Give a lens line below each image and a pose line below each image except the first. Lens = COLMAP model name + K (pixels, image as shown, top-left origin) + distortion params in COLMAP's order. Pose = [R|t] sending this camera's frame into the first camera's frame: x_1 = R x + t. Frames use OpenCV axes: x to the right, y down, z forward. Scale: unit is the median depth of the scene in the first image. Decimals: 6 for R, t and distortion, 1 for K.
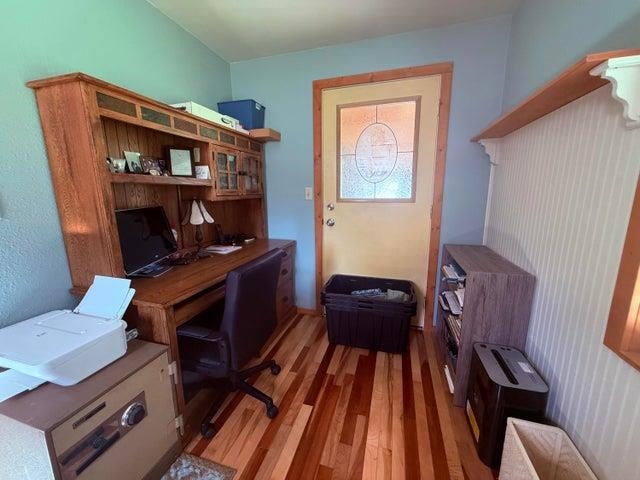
lens RADIAL K [[255.4, 0, 316.5], [0, 255.4, 239.4], [0, 0, 1]] dist [0.002552, -0.000002]
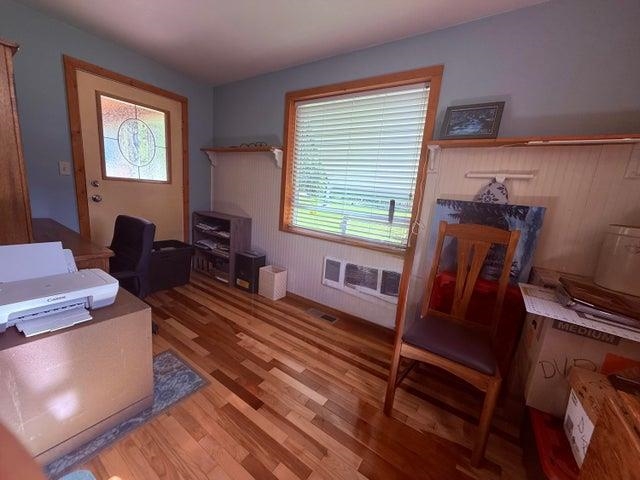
lens RADIAL K [[255.4, 0, 319.5], [0, 255.4, 241.7], [0, 0, 1]] dist [0.002552, -0.000002]
pose [[0.293902, -0.155204, 0.943151, -0.797897], [0.091033, 0.986789, 0.134017, 0.060405], [-0.951491, 0.046470, 0.304148, -0.226853]]
